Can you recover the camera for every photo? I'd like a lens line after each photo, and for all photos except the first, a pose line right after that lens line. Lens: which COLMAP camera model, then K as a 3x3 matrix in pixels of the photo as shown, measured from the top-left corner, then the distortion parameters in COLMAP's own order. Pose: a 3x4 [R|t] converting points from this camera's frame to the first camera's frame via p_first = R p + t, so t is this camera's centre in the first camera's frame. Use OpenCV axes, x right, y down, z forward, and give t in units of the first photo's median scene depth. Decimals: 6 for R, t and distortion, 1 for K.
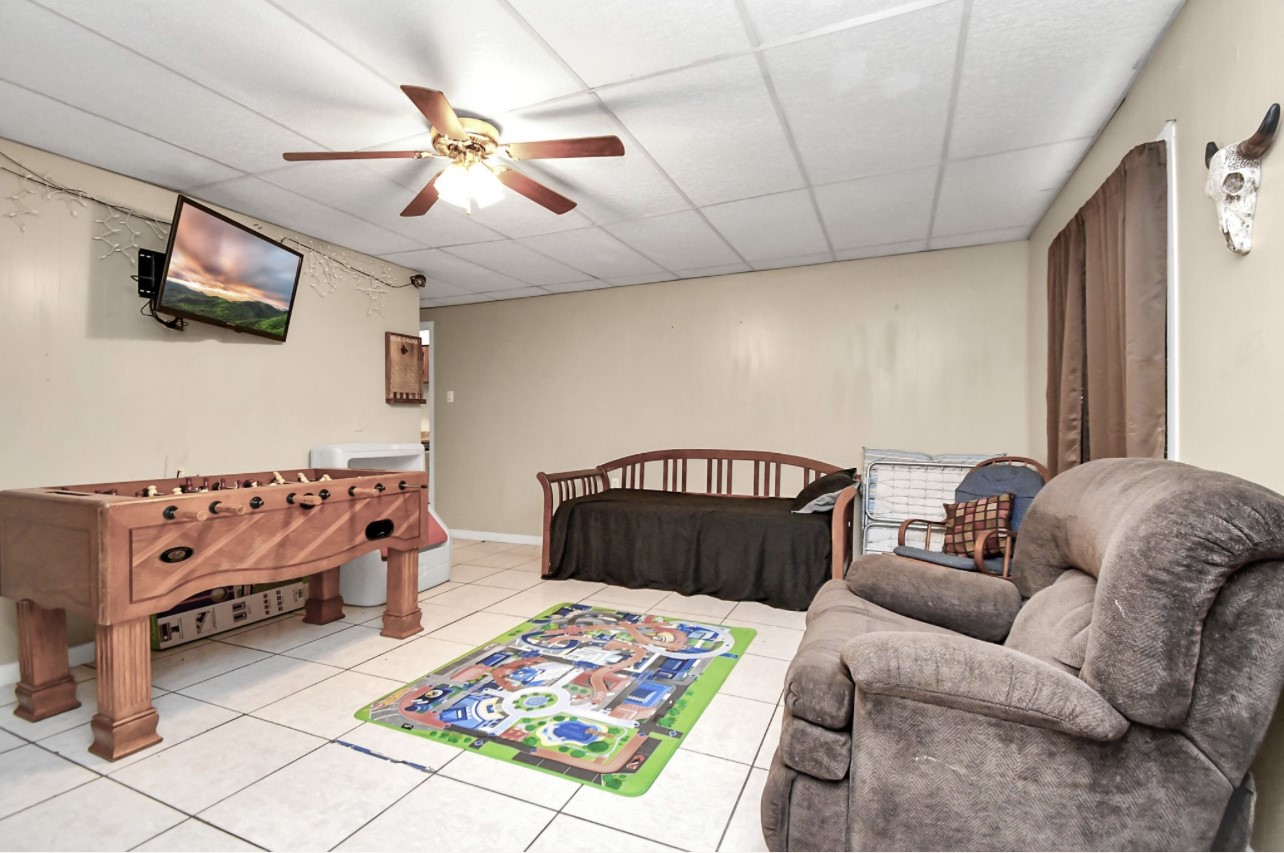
lens RADIAL K [[567.8, 0, 633.8], [0, 567.8, 427.4], [0, 0, 1]] dist [-0.002116, -0.000156]
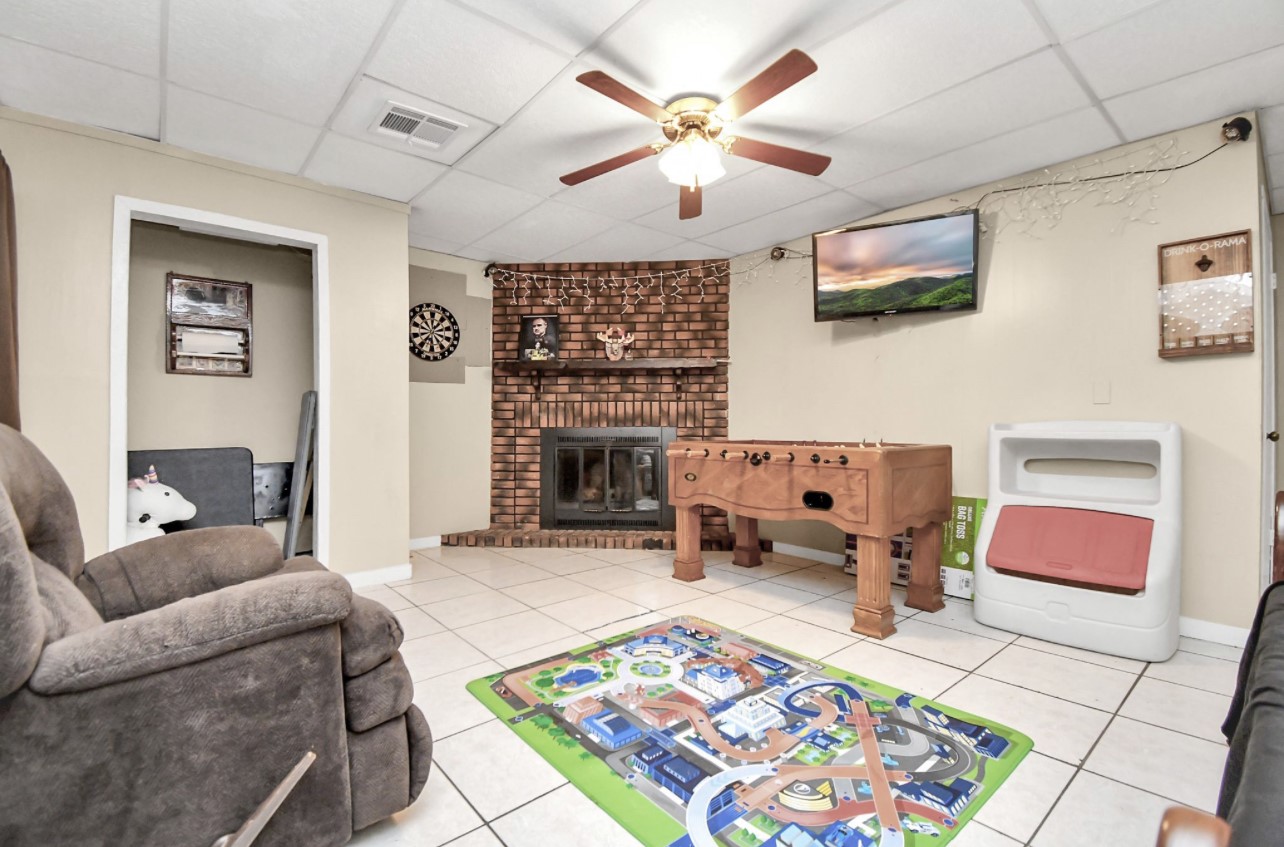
lens RADIAL K [[576.4, 0, 632.1], [0, 576.4, 427.6], [0, 0, 1]] dist [0.000761, -0.006319]
pose [[-0.440074, 0.004216, -0.897952, 0.639761], [-0.000234, 0.999988, 0.004810, 0.050260], [0.897962, 0.002327, -0.440068, 1.223154]]
